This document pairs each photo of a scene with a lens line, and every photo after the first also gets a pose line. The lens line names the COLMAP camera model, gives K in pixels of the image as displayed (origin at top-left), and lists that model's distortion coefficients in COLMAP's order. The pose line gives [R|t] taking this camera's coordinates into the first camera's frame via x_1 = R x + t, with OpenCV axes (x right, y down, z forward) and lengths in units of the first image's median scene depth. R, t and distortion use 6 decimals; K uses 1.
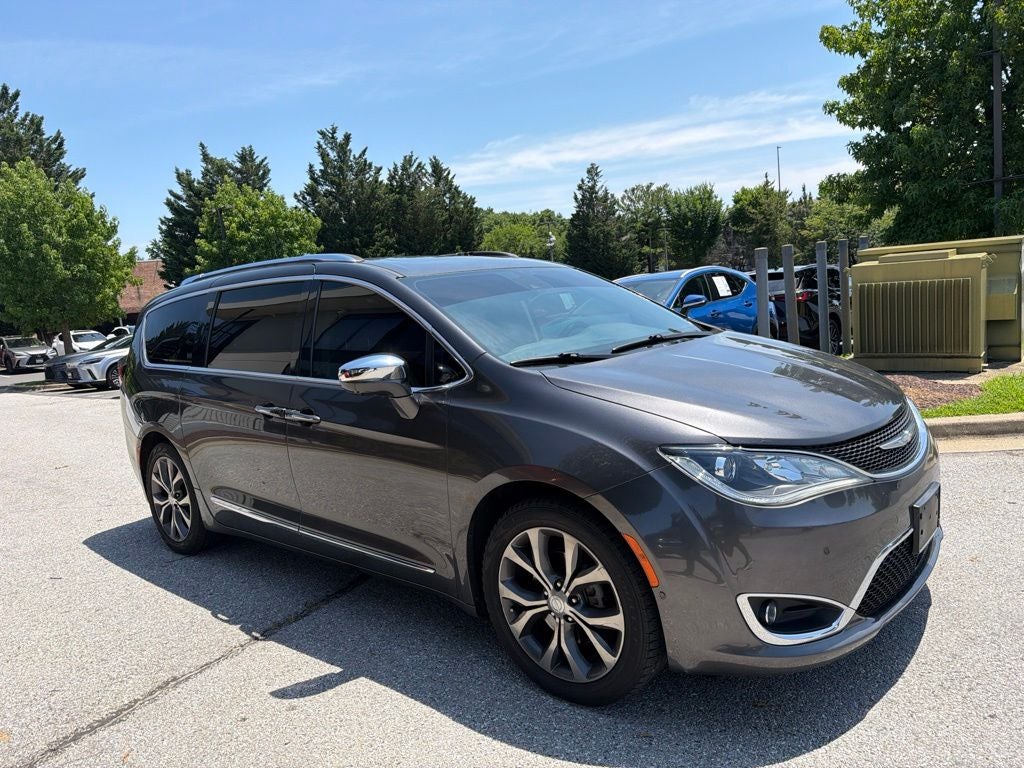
lens RADIAL K [[719.6, 0, 519.0], [0, 719.6, 386.0], [0, 0, 1]] dist [0.031066, -0.037963]
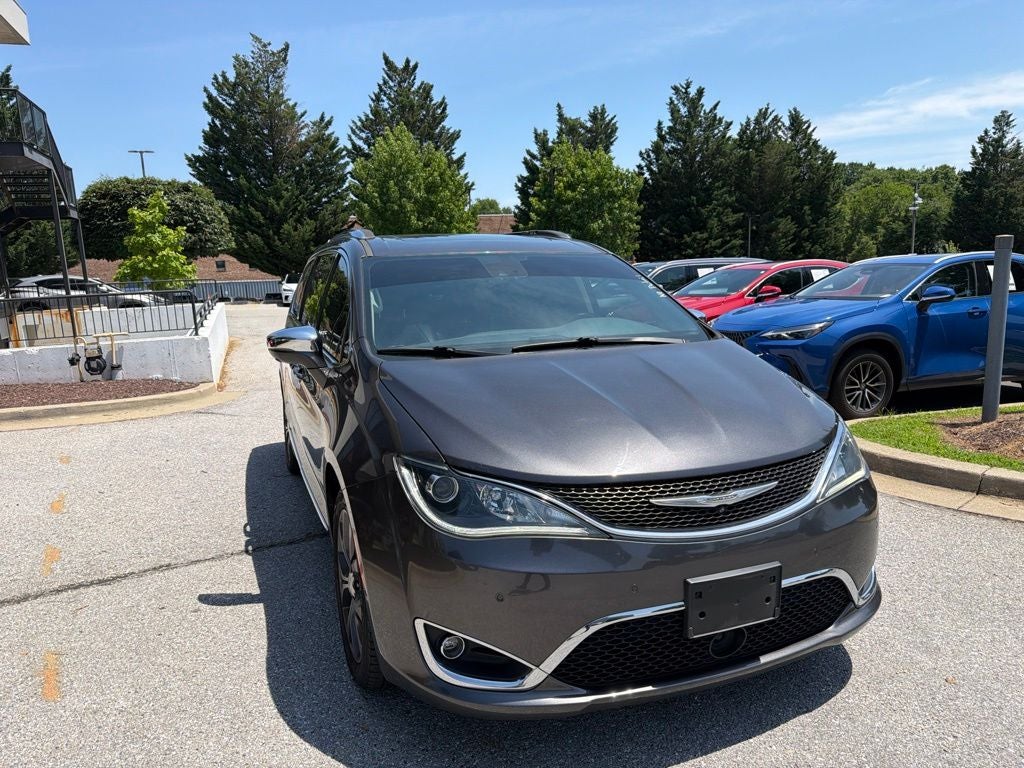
lens RADIAL K [[720.9, 0, 518.8], [0, 720.9, 390.4], [0, 0, 1]] dist [0.029925, -0.038532]
pose [[0.885319, 0.142779, -0.442521, 0.048429], [-0.115151, 0.989367, 0.088843, -0.006835], [0.450501, -0.027697, 0.892346, 0.012420]]
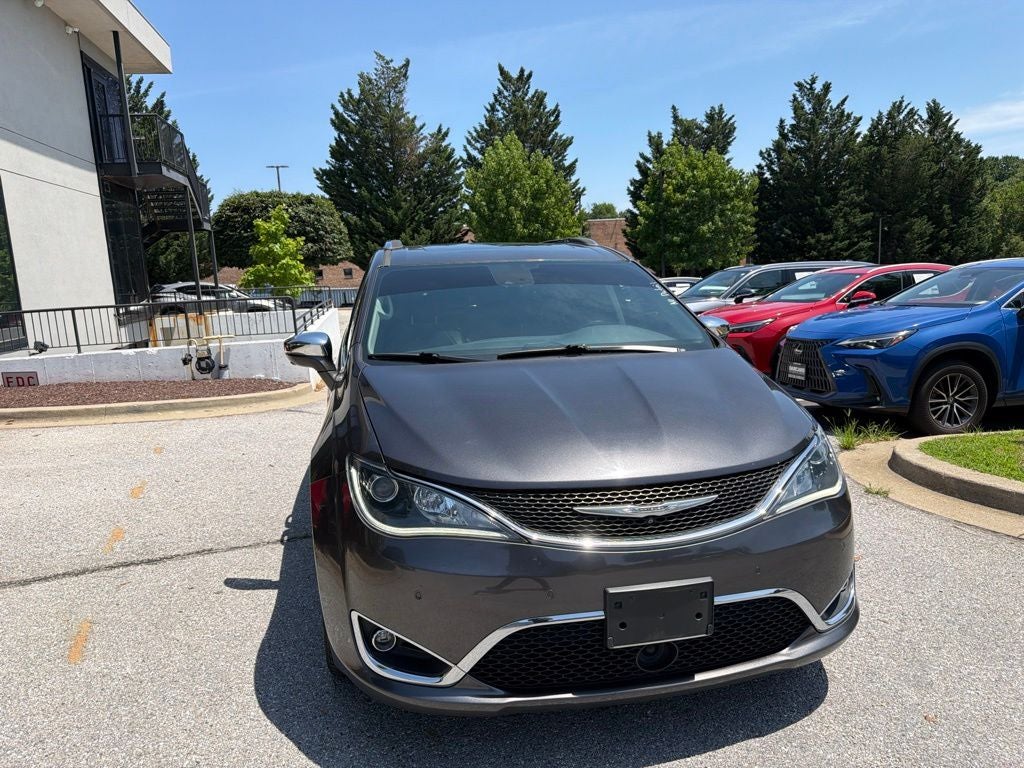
lens RADIAL K [[720.9, 0, 519.0], [0, 720.9, 389.7], [0, 0, 1]] dist [0.029925, -0.038532]
pose [[0.800482, 0.156528, -0.578556, 0.061876], [-0.120776, 0.987620, 0.100096, -0.008898], [0.587062, -0.010249, 0.809477, 0.018842]]
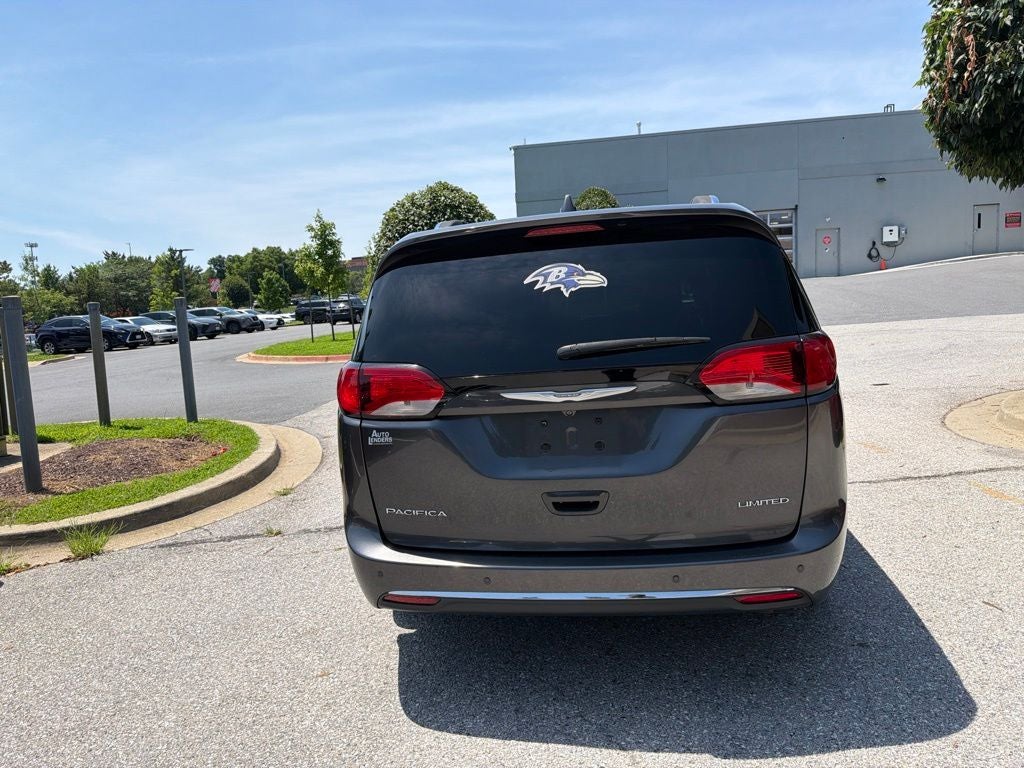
lens RADIAL K [[719.6, 0, 518.4], [0, 719.6, 374.1], [0, 0, 1]] dist [0.031066, -0.037963]
pose [[-0.527286, 0.038678, 0.848807, -0.117774], [0.230140, 0.968124, 0.098850, -0.013274], [-0.817927, 0.247467, -0.519380, 0.197704]]
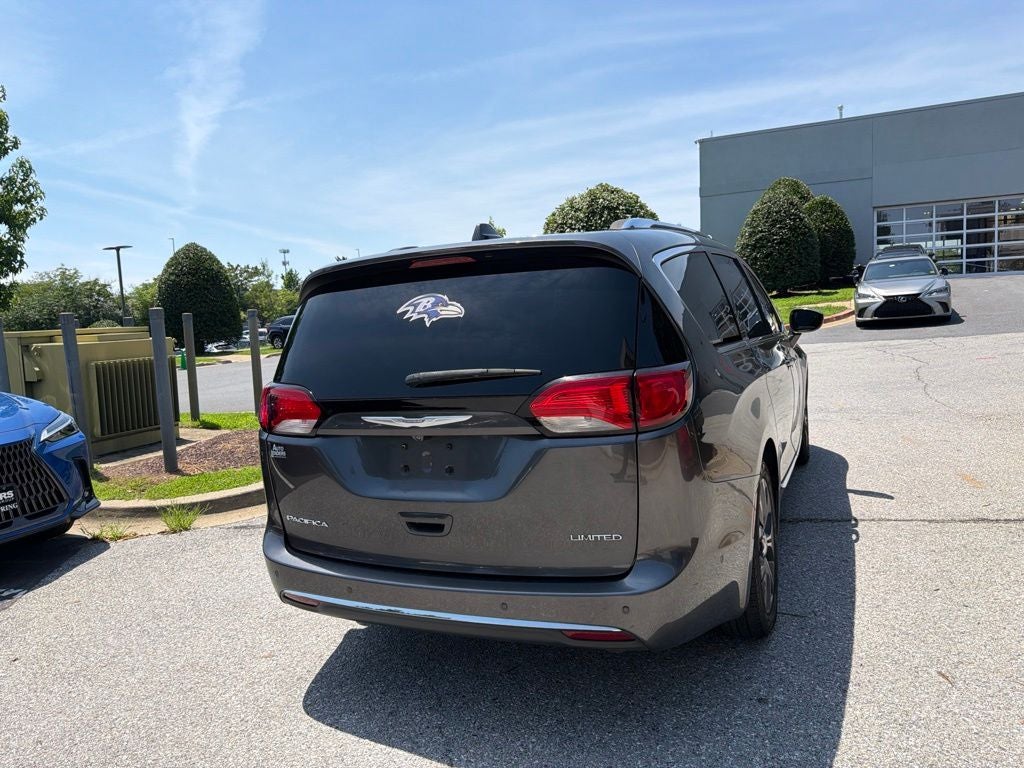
lens RADIAL K [[719.6, 0, 519.5], [0, 719.6, 375.7], [0, 0, 1]] dist [0.031066, -0.037963]
pose [[-0.277255, 0.023430, 0.960511, -0.132833], [0.224946, 0.973500, 0.041185, -0.008940], [-0.934093, 0.227482, -0.275179, 0.170369]]
